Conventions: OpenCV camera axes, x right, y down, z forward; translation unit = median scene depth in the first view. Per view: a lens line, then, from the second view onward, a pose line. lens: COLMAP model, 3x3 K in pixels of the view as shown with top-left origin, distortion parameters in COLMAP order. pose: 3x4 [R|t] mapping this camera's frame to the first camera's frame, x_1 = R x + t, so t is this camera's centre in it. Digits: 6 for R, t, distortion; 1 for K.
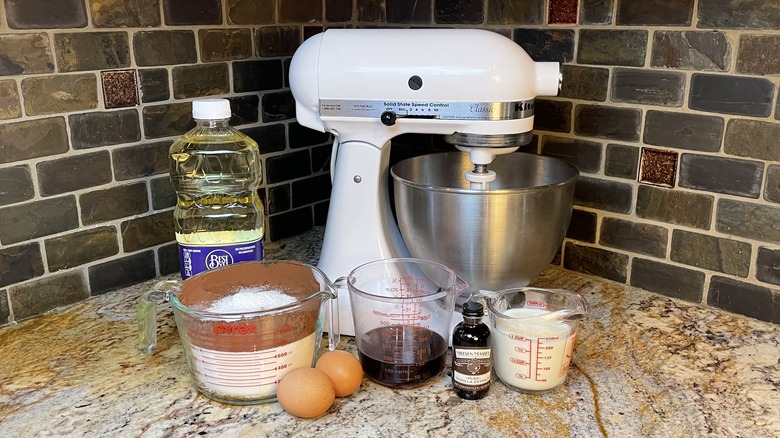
lens RADIAL K [[705.9, 0, 386.6], [0, 705.9, 211.6], [0, 0, 1]] dist [0.074305, -0.100130]
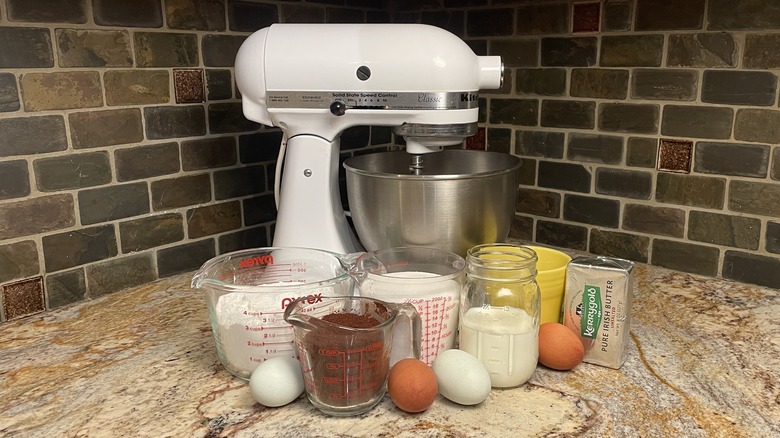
lens RADIAL K [[670.0, 0, 416.7], [0, 670.0, 214.2], [0, 0, 1]] dist [0.079078, -0.108170]
pose [[0.998622, -0.007104, 0.051991, -0.085892], [0.010129, 0.998257, -0.058146, 0.091890], [-0.051487, 0.058592, 0.996953, -0.040143]]
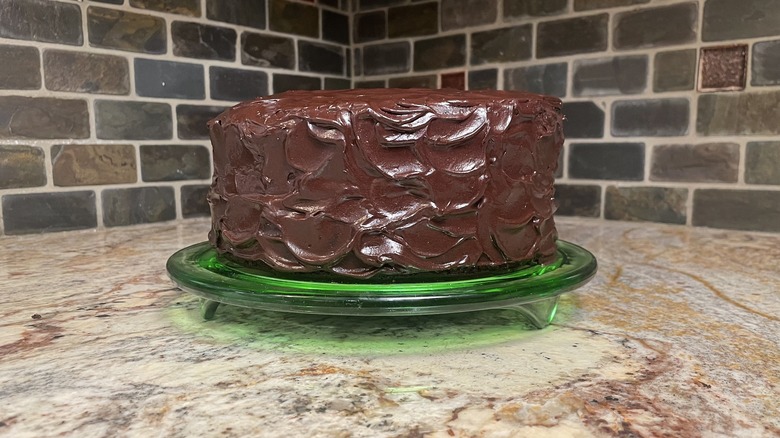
lens RADIAL K [[645.0, 0, 404.0], [0, 645.0, 237.1], [0, 0, 1]] dist [0.061372, -0.087027]
pose [[0.999160, -0.005511, 0.040600, -0.016135], [0.011314, 0.989495, -0.144125, 0.243760], [-0.039379, 0.144464, 0.988726, 0.316785]]
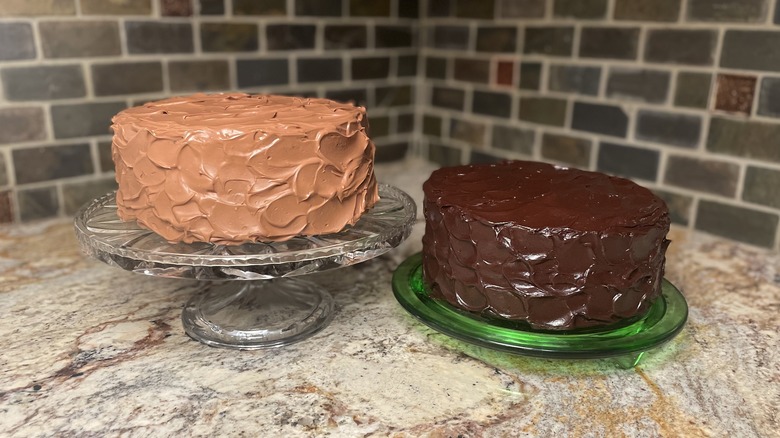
lens RADIAL K [[647.7, 0, 390.0], [0, 647.7, 219.0], [0, 0, 1]] dist [0.064775, -0.087551]
pose [[0.986507, 0.064649, -0.150415, 0.093452], [-0.062484, 0.997864, 0.019081, 0.109508], [0.151327, -0.009425, 0.988439, 0.125426]]
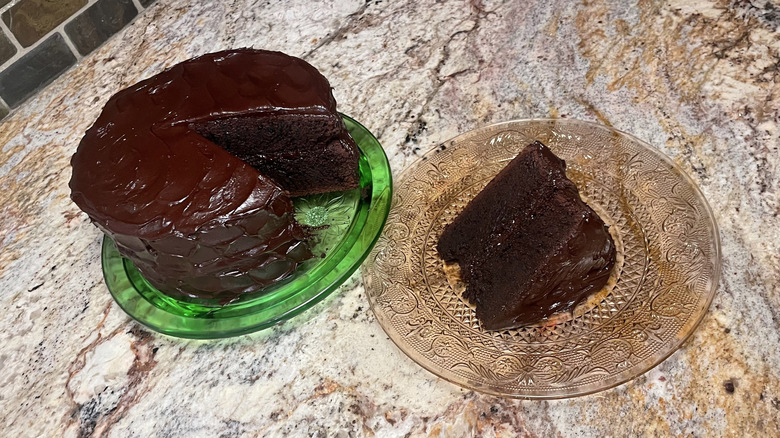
lens RADIAL K [[705.9, 0, 386.6], [0, 705.9, 211.6], [0, 0, 1]] dist [0.074305, -0.100130]
pose [[0.974635, -0.194974, -0.109871, 0.092502], [0.223357, 0.816516, 0.532366, -0.144088], [-0.014086, -0.543403, 0.839354, 0.238527]]
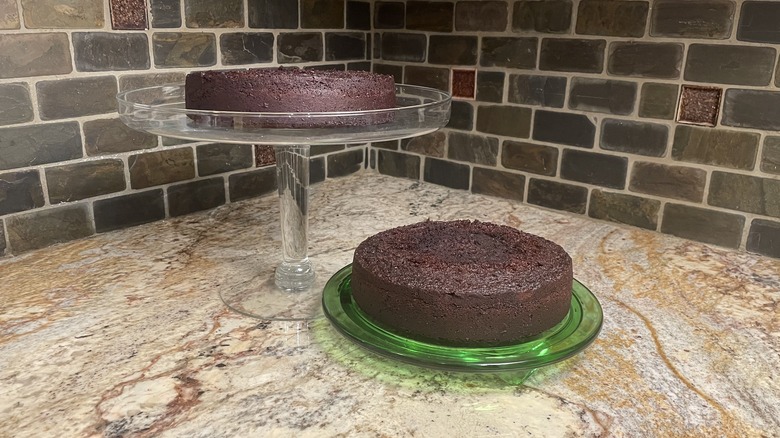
lens RADIAL K [[637.8, 0, 387.3], [0, 637.8, 219.0], [0, 0, 1]] dist [0.068587, -0.092731]
pose [[0.999549, 0.015948, 0.025464, -0.056421], [-0.016457, 0.999667, 0.019896, 0.082690], [-0.025139, -0.020306, 0.999478, 0.153387]]
